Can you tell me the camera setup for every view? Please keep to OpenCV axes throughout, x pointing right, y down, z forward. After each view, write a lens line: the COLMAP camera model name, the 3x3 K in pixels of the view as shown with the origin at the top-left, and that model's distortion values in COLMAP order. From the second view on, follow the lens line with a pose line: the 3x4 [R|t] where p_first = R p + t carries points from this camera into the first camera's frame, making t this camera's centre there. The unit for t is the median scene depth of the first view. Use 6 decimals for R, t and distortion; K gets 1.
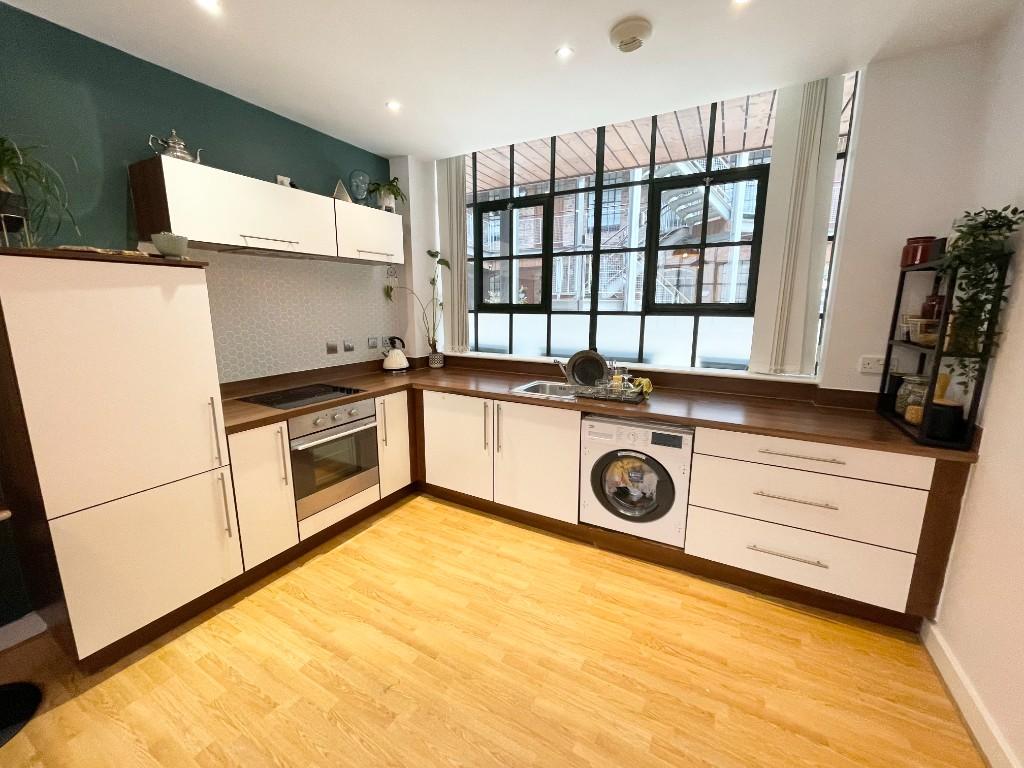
lens RADIAL K [[412.8, 0, 508.4], [0, 412.8, 379.3], [0, 0, 1]] dist [0.001052, 0.000089]
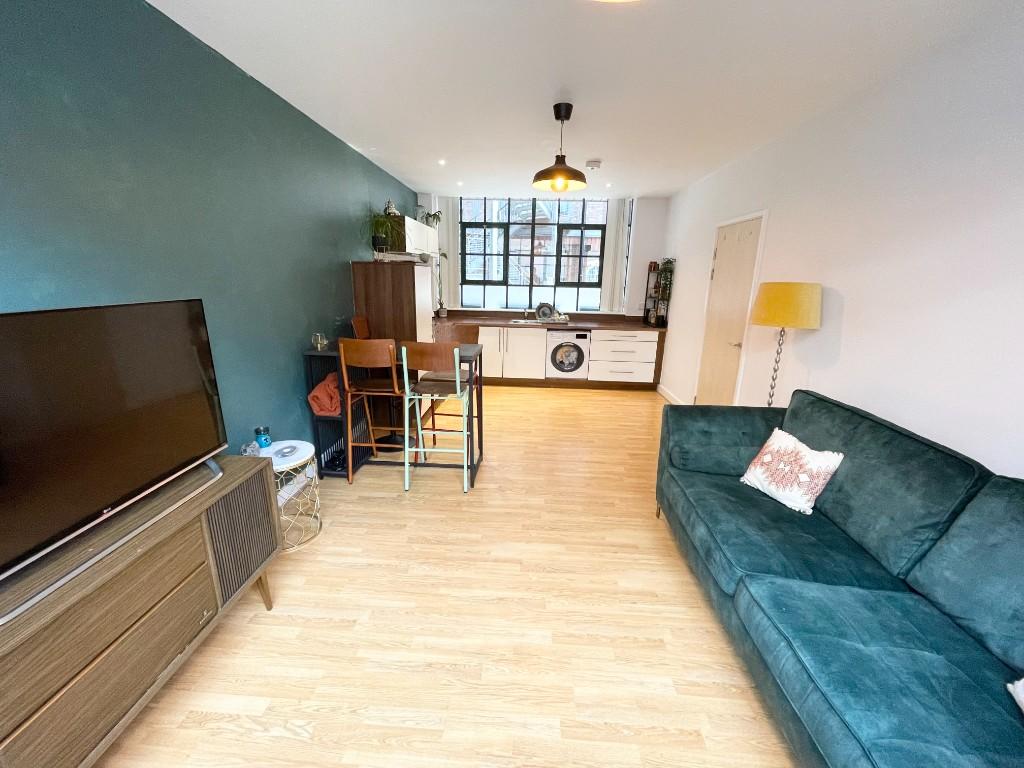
lens RADIAL K [[412.8, 0, 508.4], [0, 412.8, 379.3], [0, 0, 1]] dist [0.001052, 0.000089]
pose [[0.900073, -0.088542, 0.426649, -0.970853], [0.058216, 0.994795, 0.083635, 0.144342], [-0.431833, -0.050439, 0.900542, -0.961406]]
